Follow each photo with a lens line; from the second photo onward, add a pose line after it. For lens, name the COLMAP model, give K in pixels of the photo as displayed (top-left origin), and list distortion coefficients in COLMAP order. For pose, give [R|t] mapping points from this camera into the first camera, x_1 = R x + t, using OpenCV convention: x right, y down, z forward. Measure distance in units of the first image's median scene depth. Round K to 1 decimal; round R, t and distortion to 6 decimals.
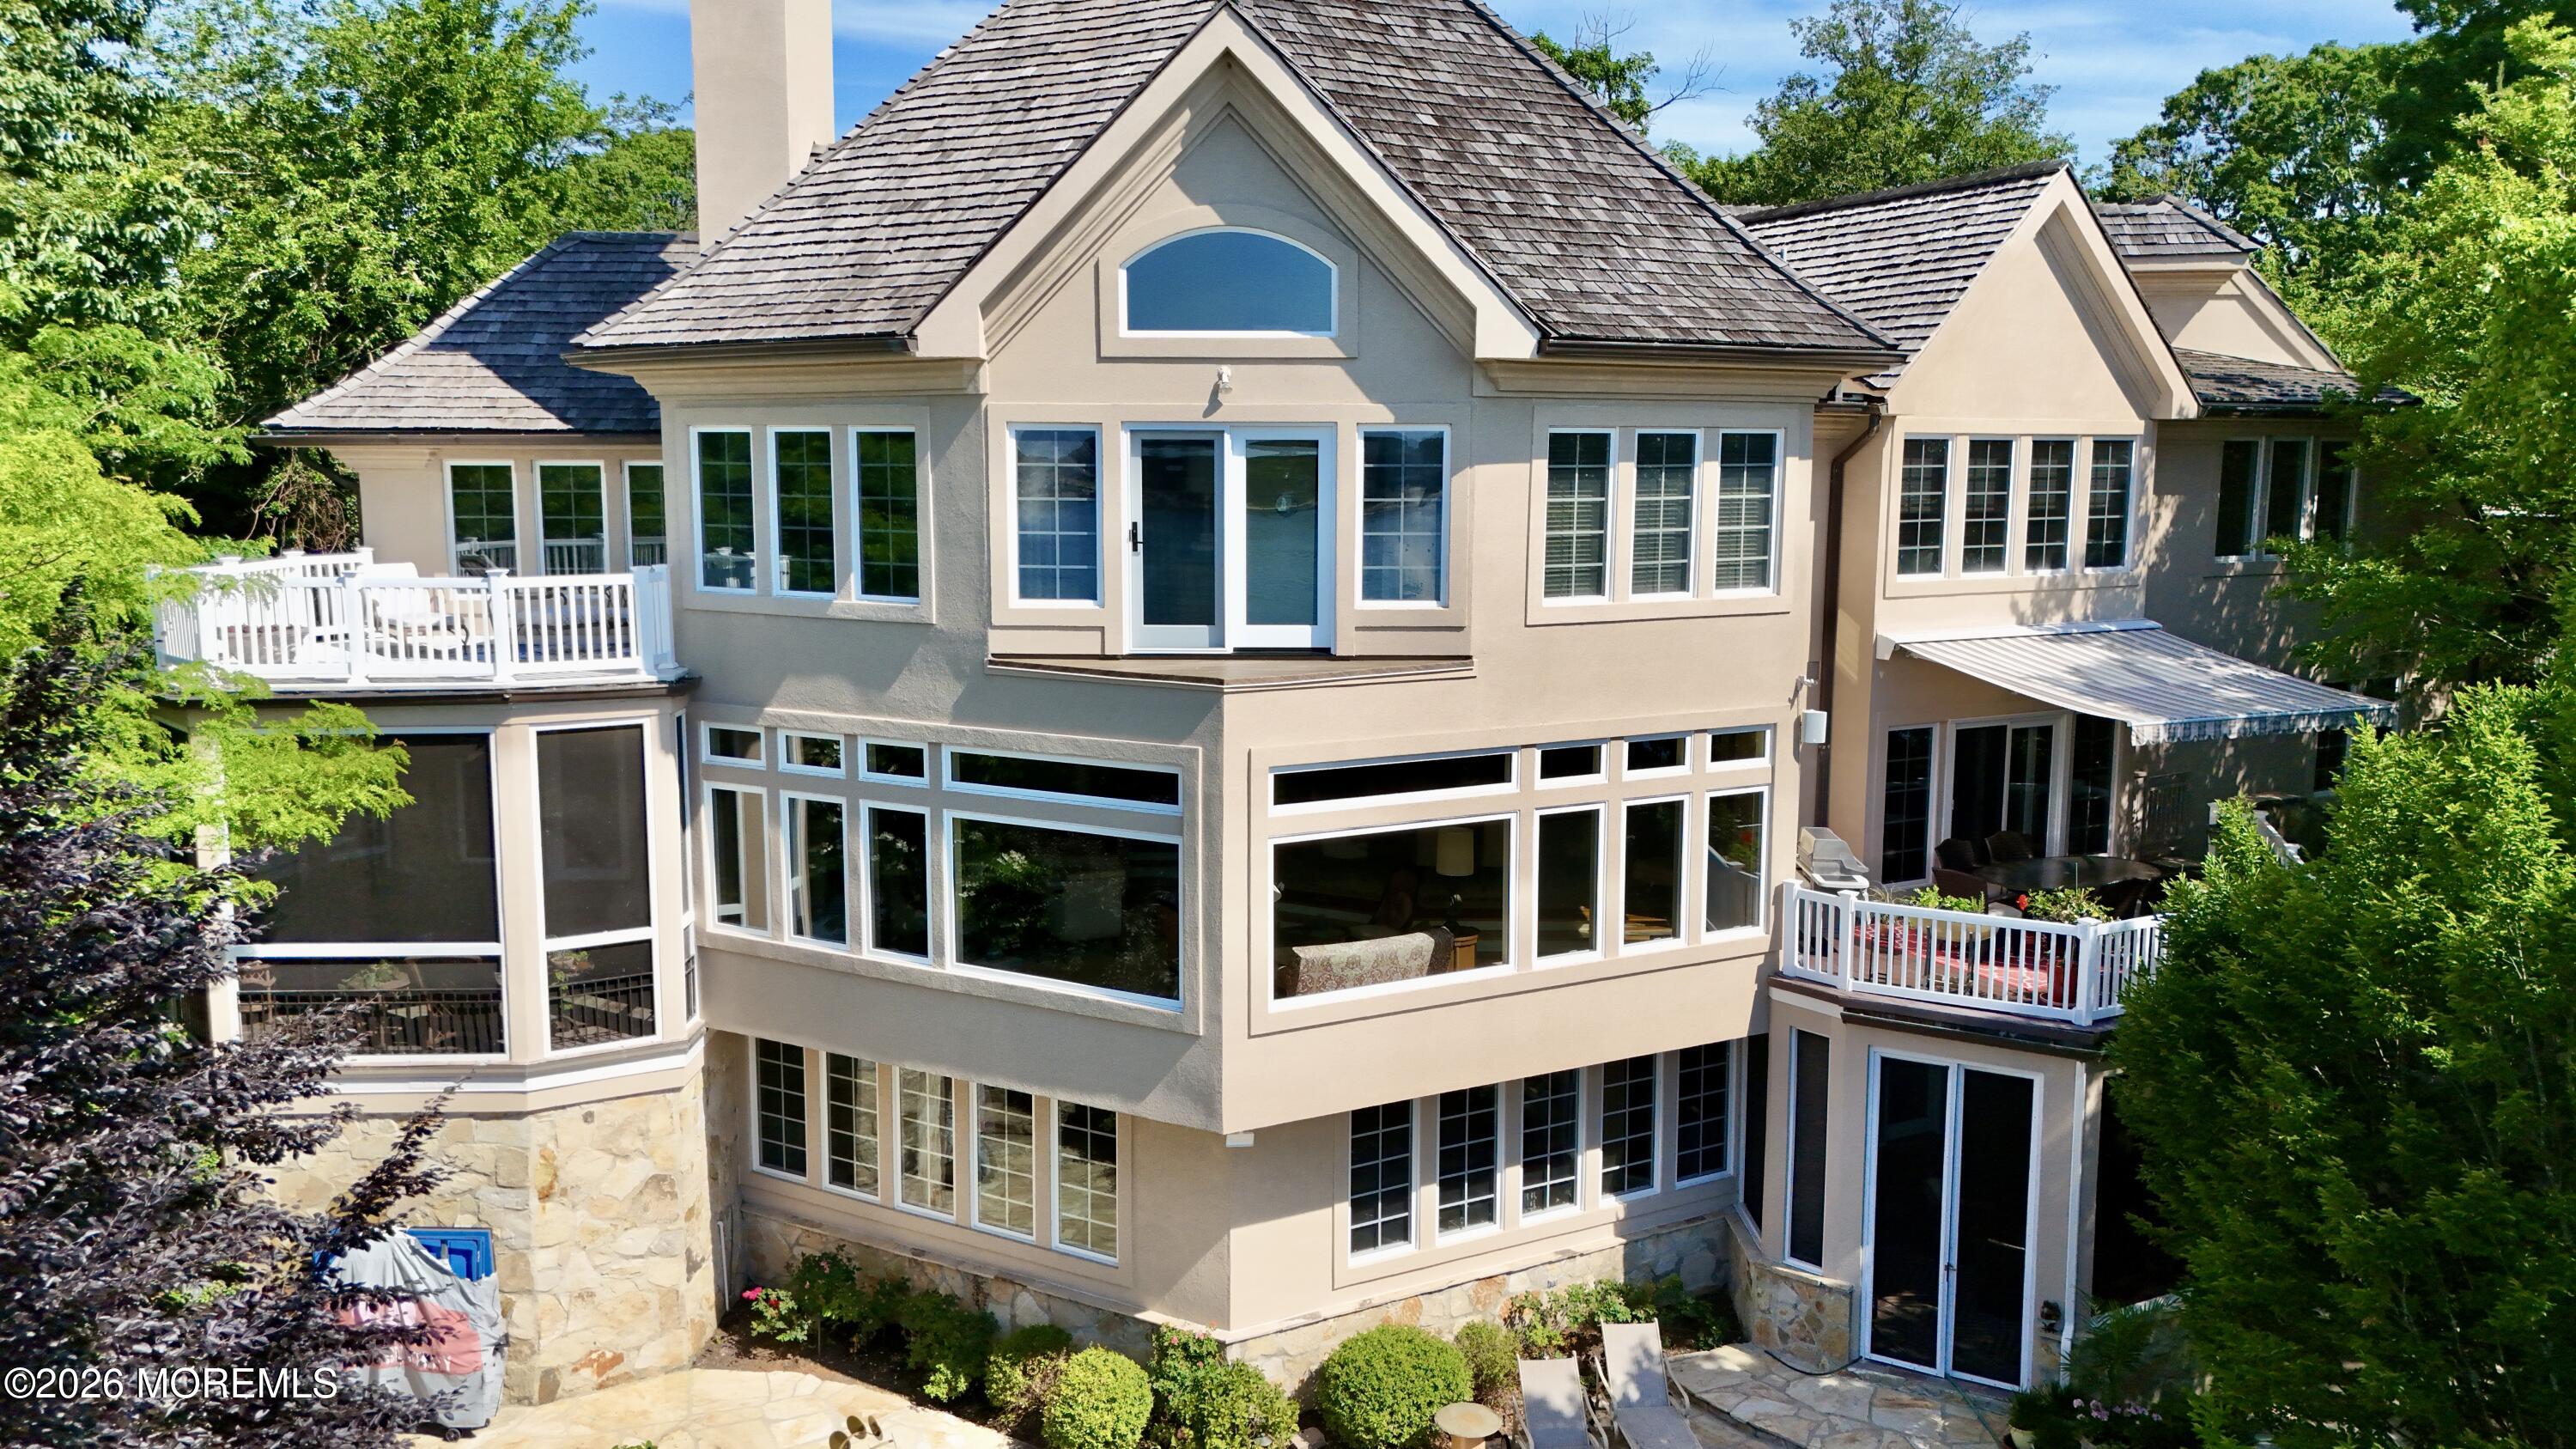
lens RADIAL K [[1891.3, 0, 1277.0], [0, 1891.3, 727.8], [0, 0, 1]] dist [0.096924, -0.096899]
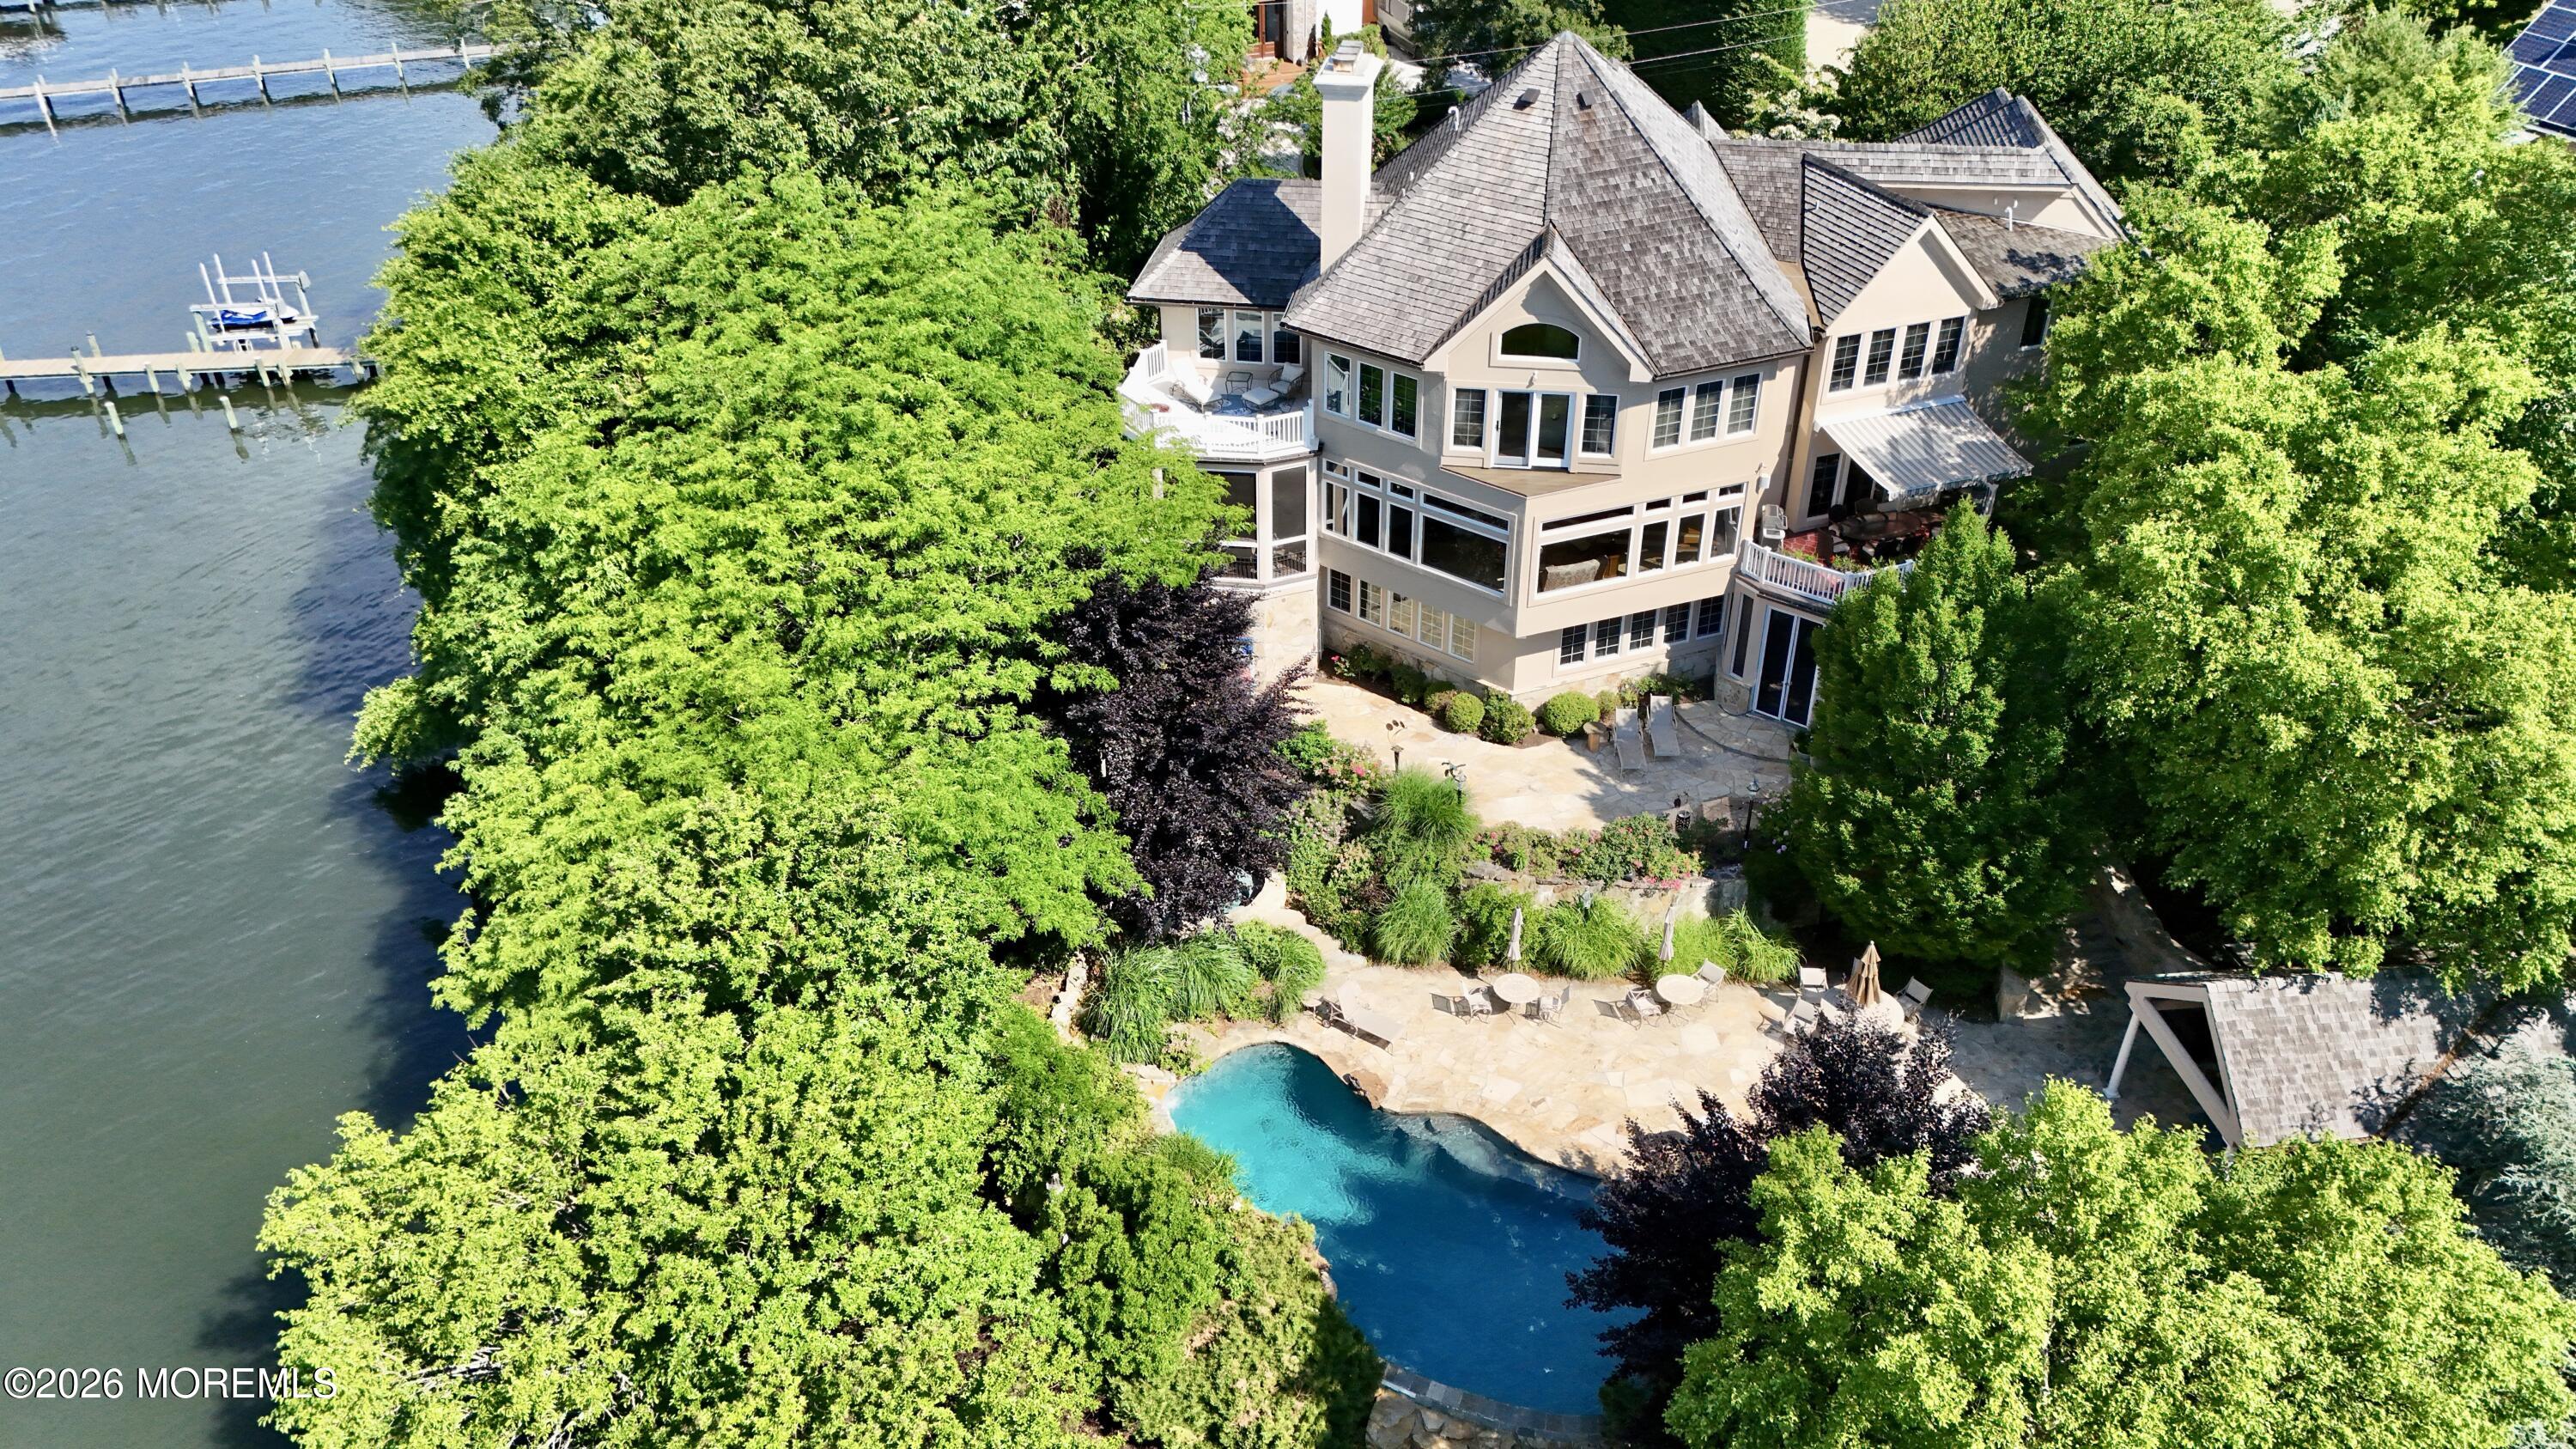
lens RADIAL K [[1890.3, 0, 1288.0], [0, 1890.3, 724.5], [0, 0, 1]] dist [0.148735, -0.204438]
pose [[0.990264, 0.070578, -0.119981, -0.015197], [-0.011778, 0.901321, 0.432991, -0.836116], [0.138701, -0.427362, 0.893378, -1.542948]]
